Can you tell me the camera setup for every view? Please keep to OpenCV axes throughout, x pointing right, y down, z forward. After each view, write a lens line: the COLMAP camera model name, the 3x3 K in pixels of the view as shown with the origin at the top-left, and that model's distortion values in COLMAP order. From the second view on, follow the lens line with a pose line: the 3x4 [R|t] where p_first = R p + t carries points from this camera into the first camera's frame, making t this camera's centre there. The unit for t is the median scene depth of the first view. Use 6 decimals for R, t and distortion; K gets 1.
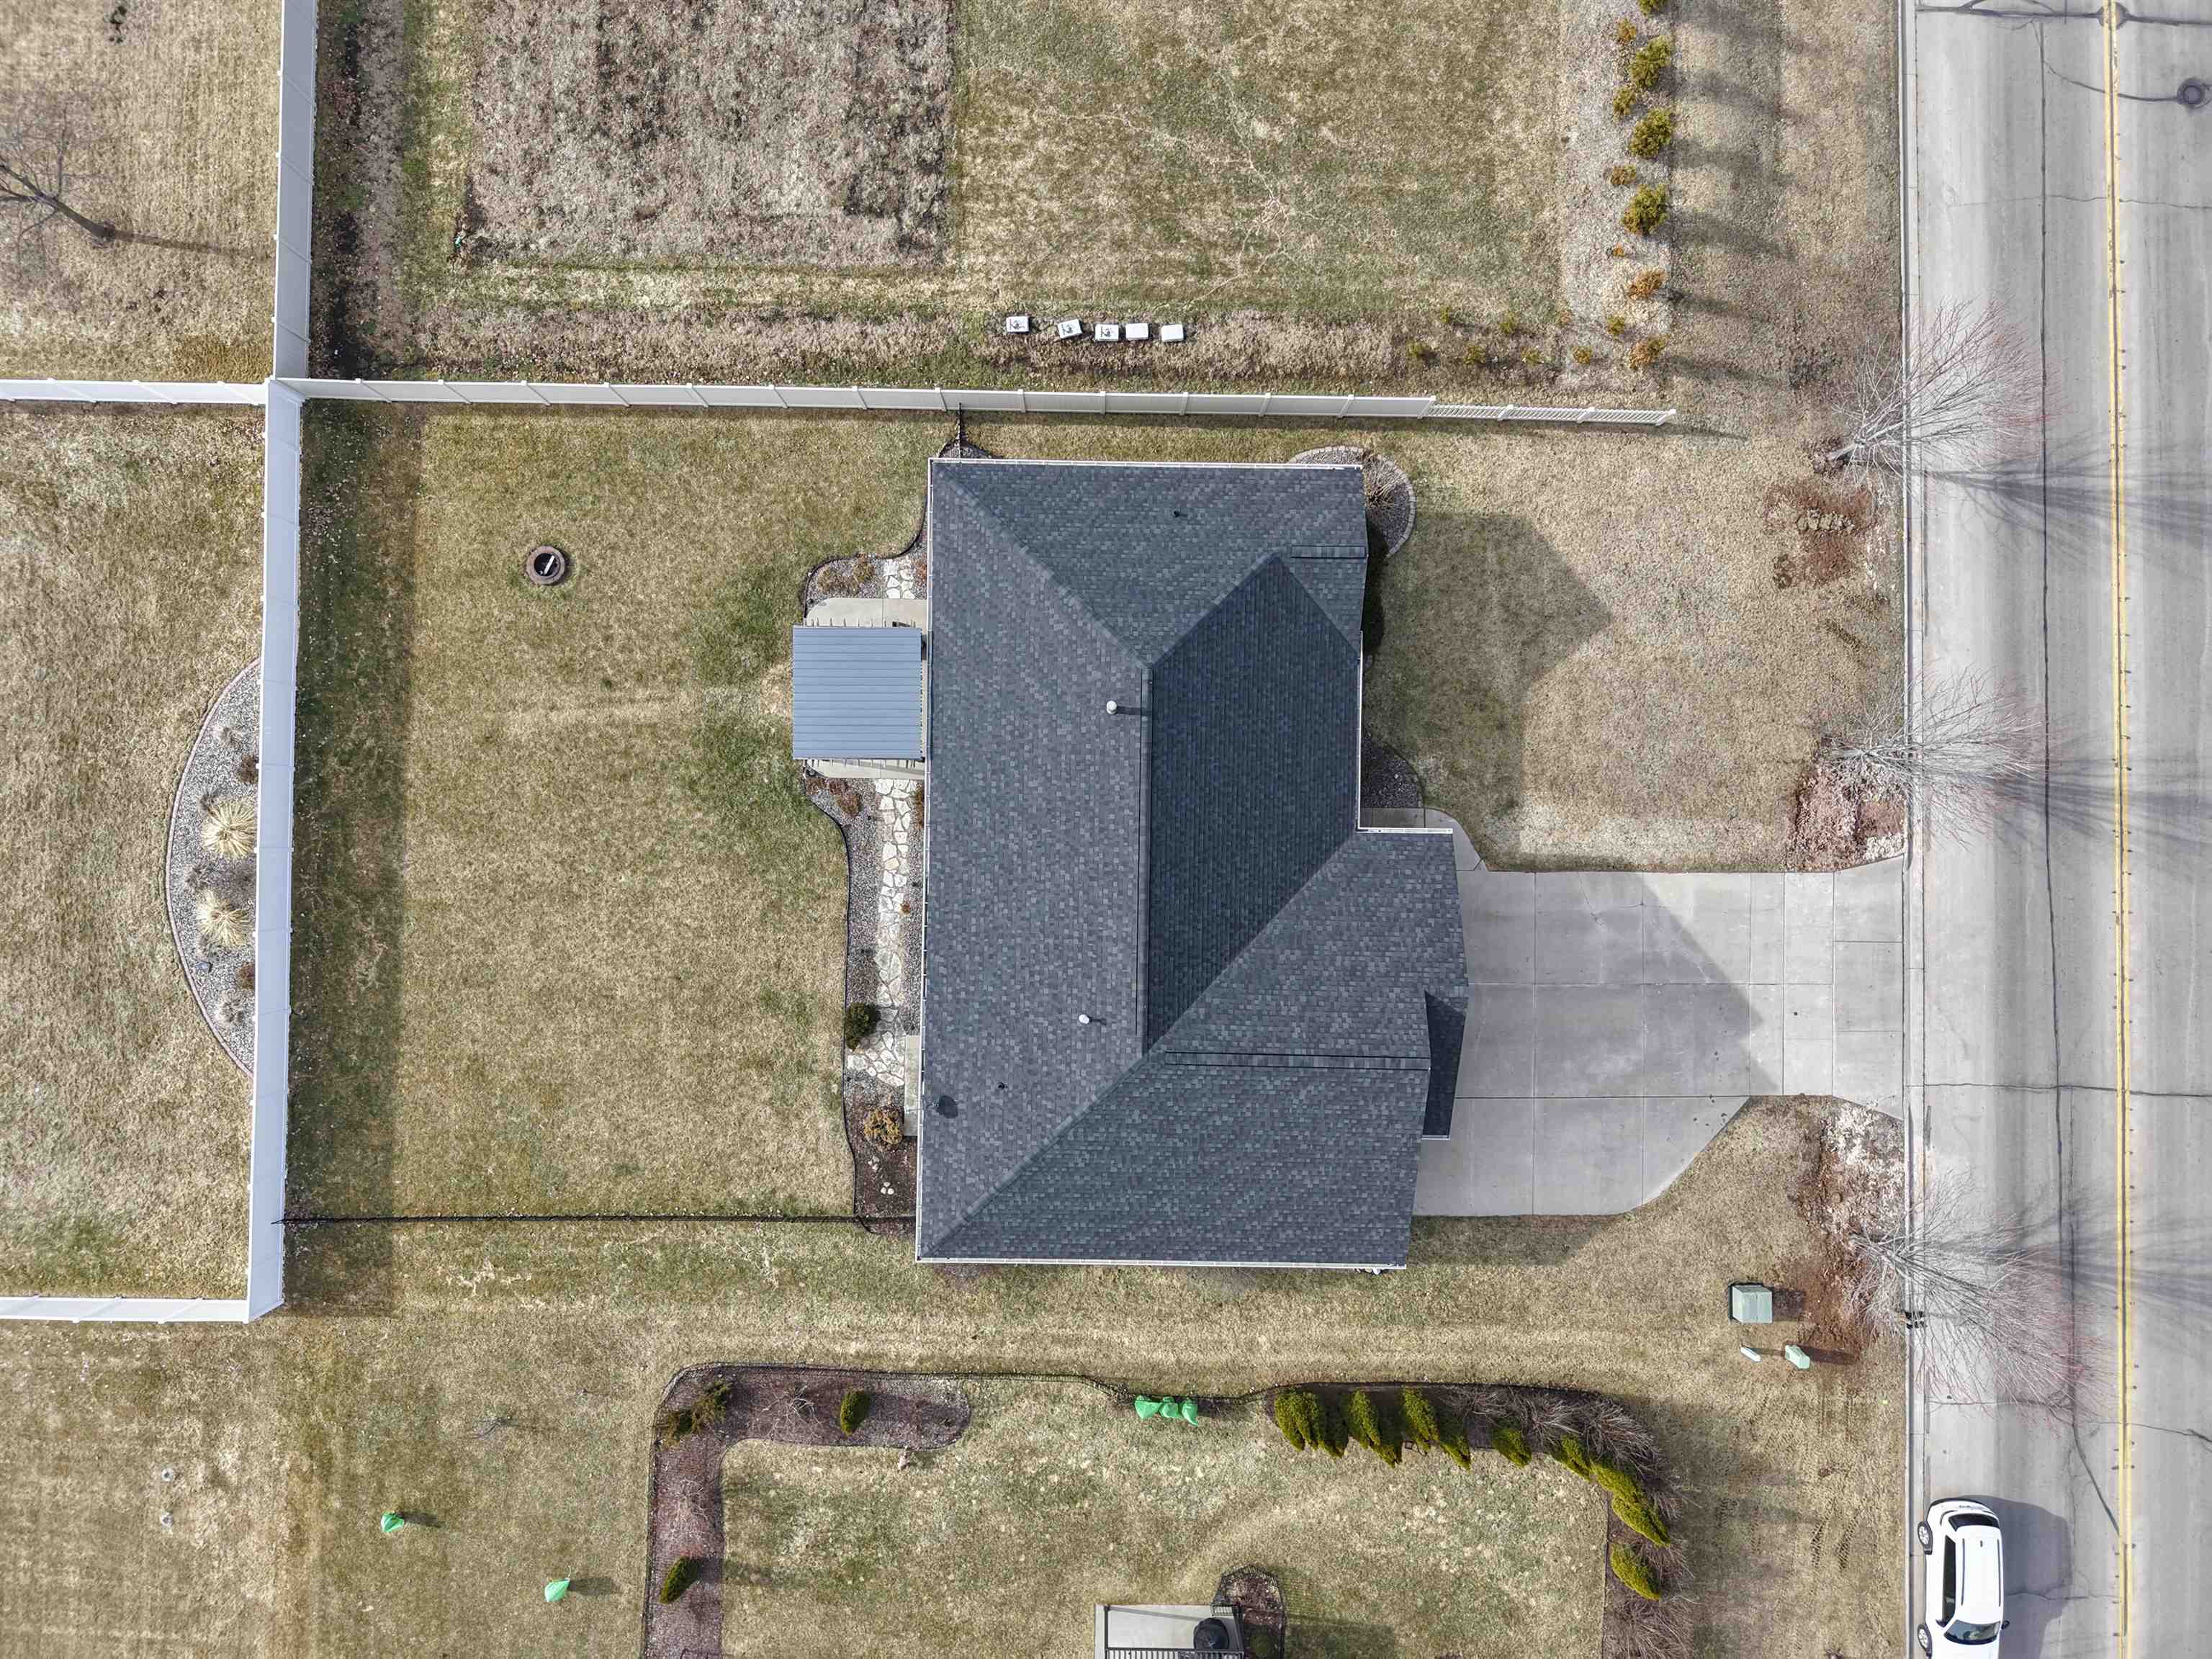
lens RADIAL K [[1478.8, 0, 1106.0], [0, 1478.8, 829.5], [0, 0, 1]] dist [0.031535, -0.028365]
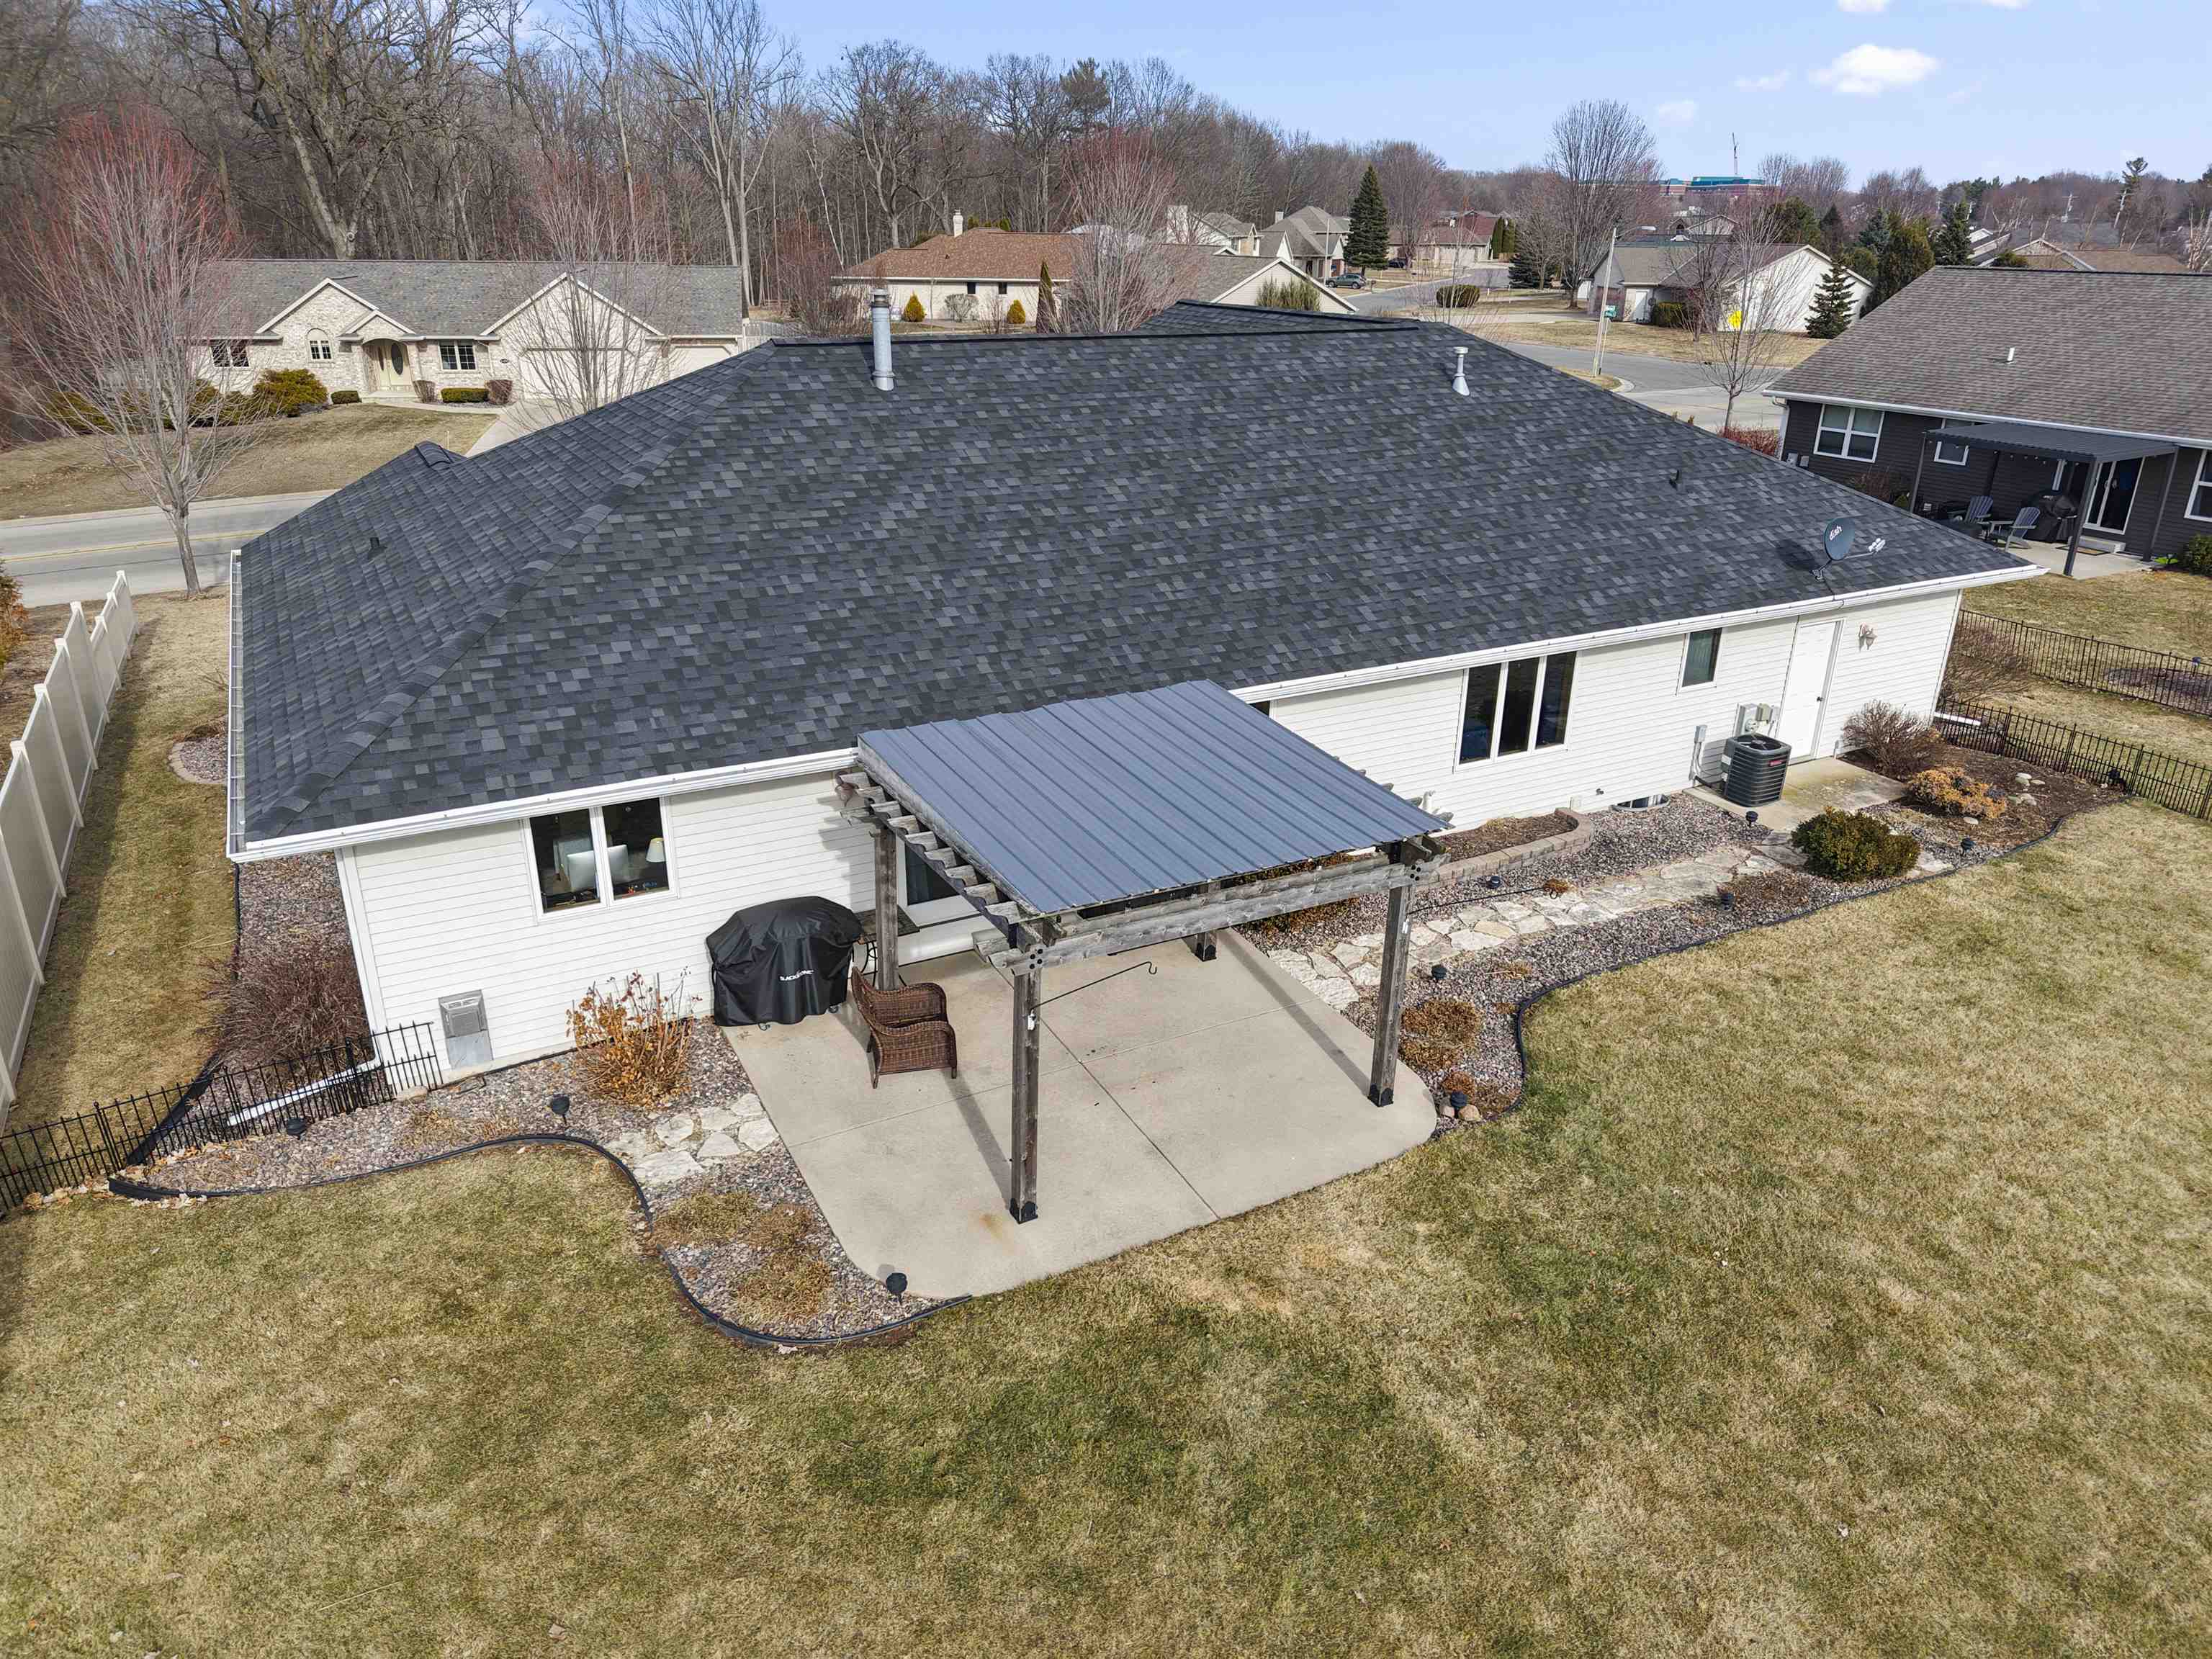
lens RADIAL K [[1469.7, 0, 1106.0], [0, 1469.7, 829.5], [0, 0, 1]] dist [0.055350, -0.066297]
pose [[-0.489819, -0.337346, 0.803912, -0.377082], [0.871565, -0.166998, 0.460962, -0.218815], [-0.021252, 0.926450, 0.375818, 0.832105]]
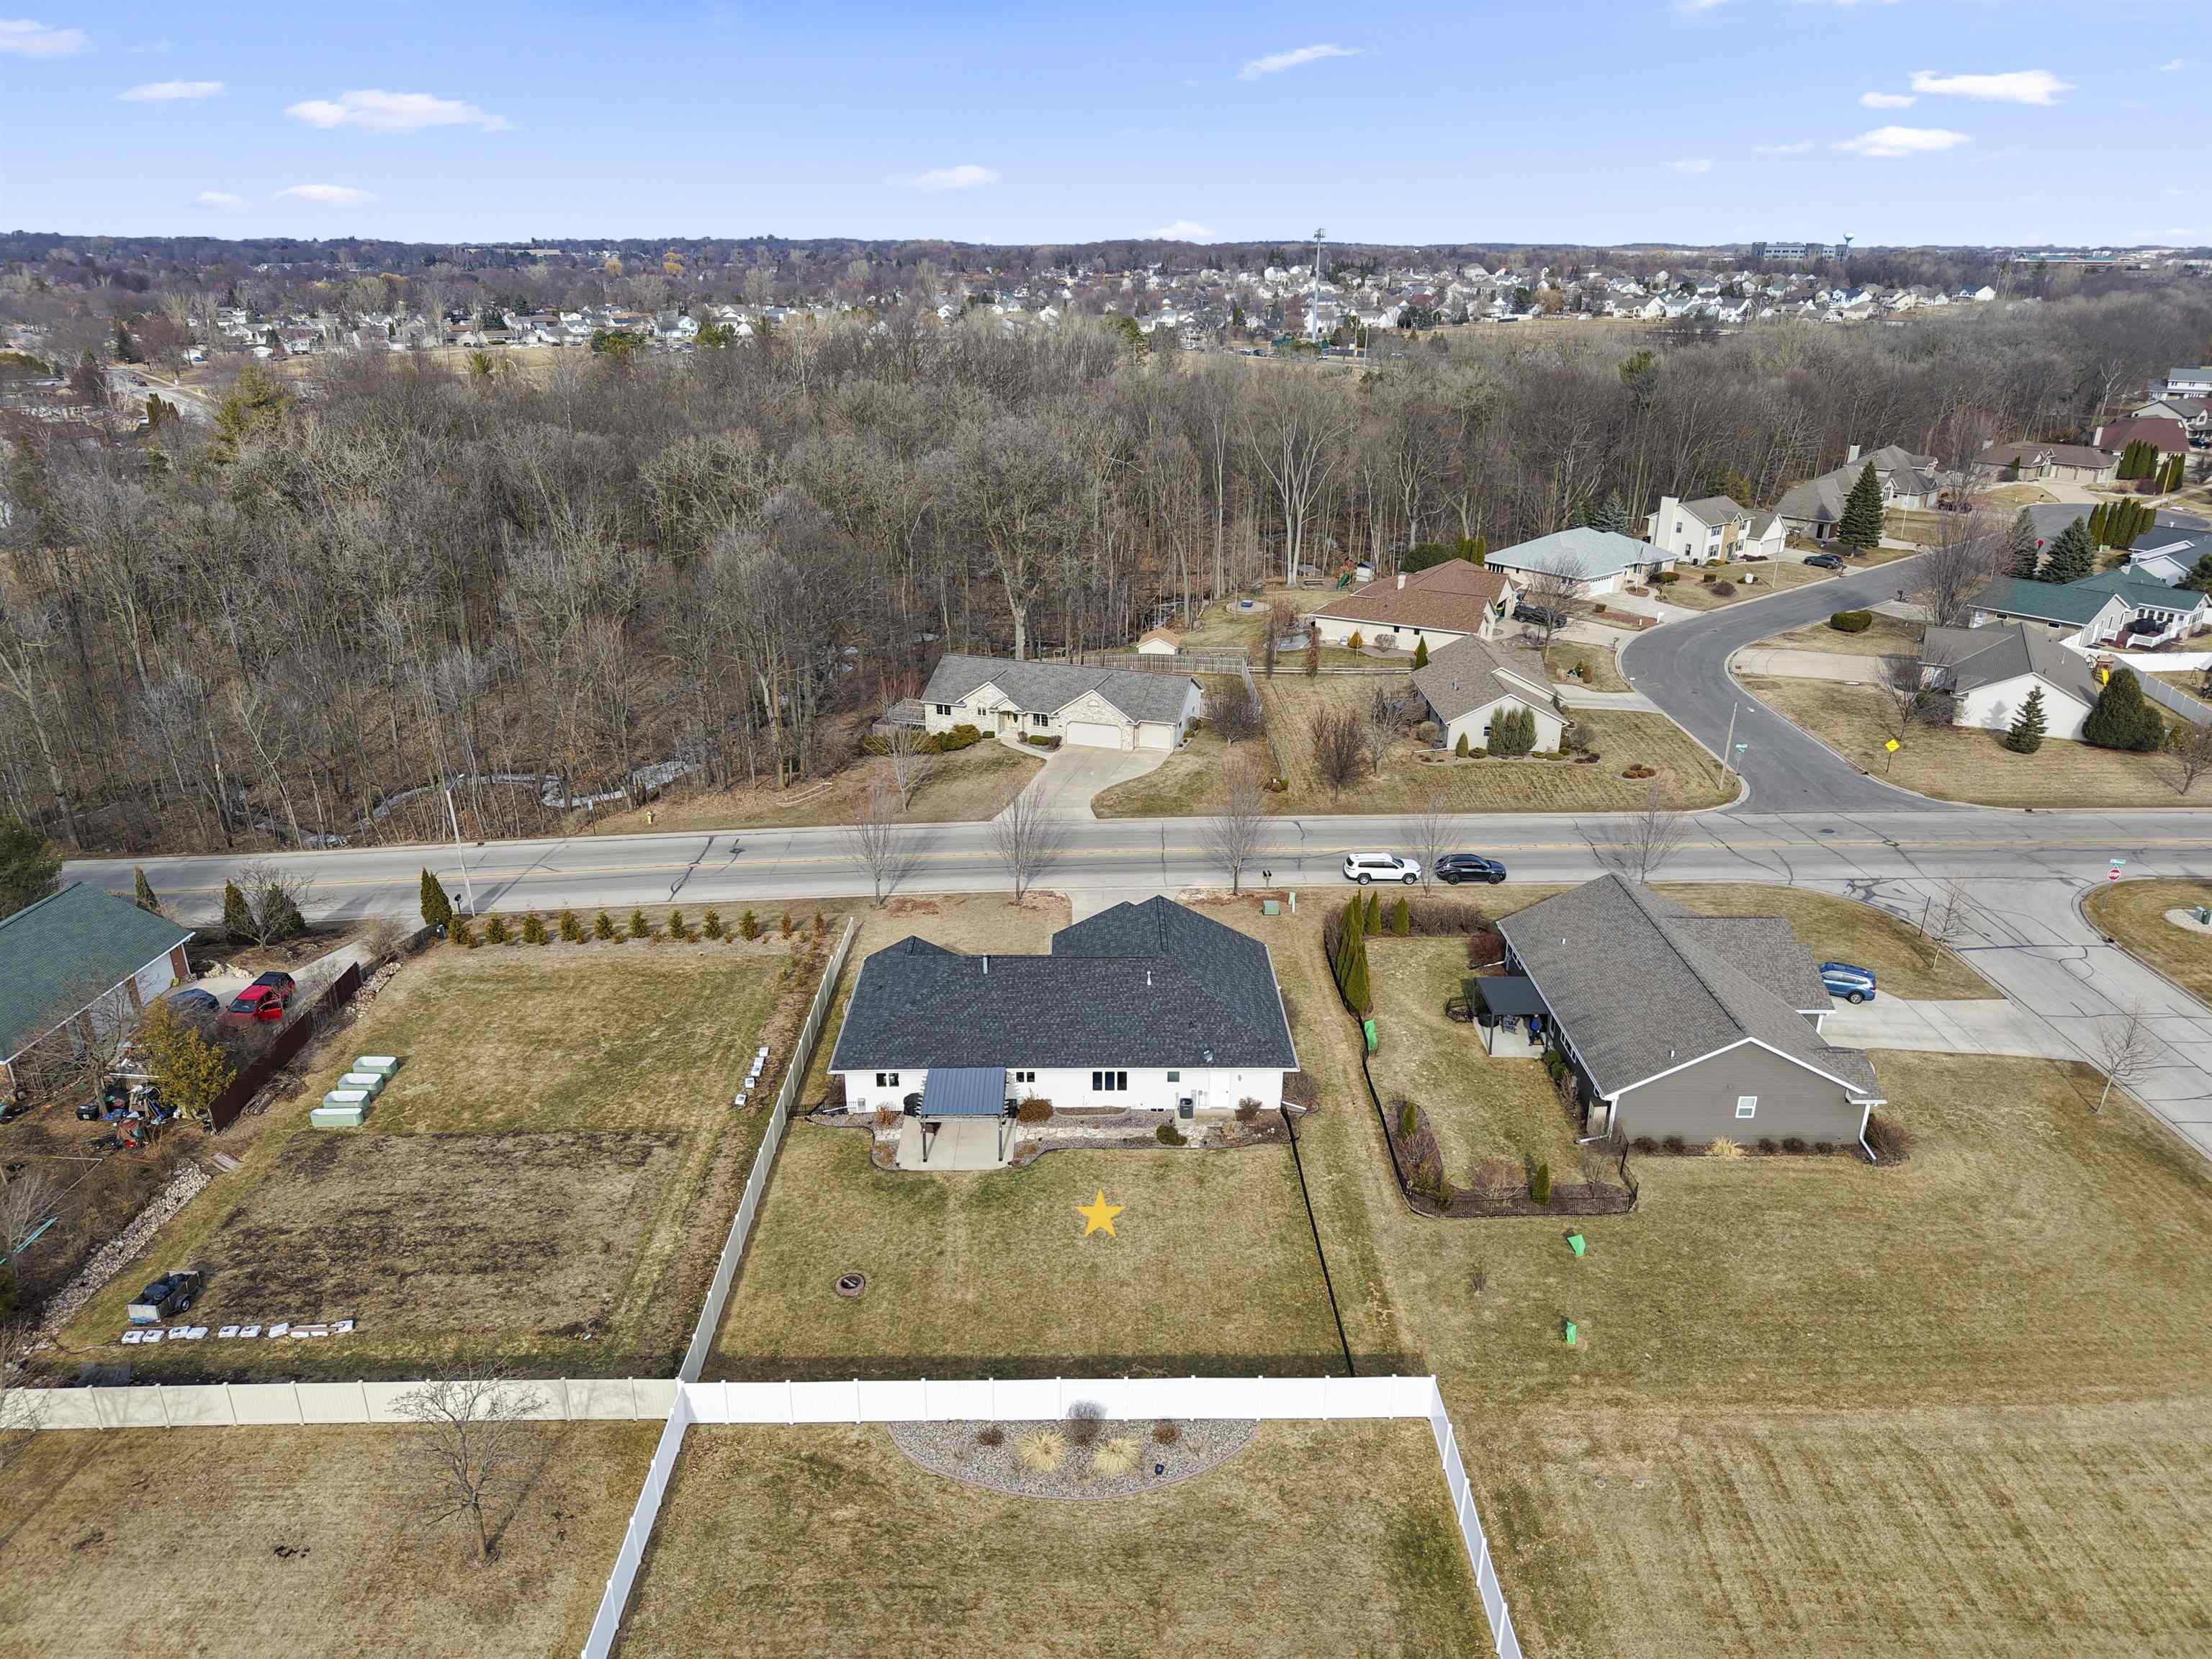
lens RADIAL K [[1478.8, 0, 1106.0], [0, 1478.8, 829.5], [0, 0, 1]] dist [0.031535, -0.028365]
pose [[-0.026537, -0.367452, 0.929664, -1.483022], [0.999547, 0.003484, 0.029909, 0.014372], [-0.014229, 0.930036, 0.367193, 0.111300]]
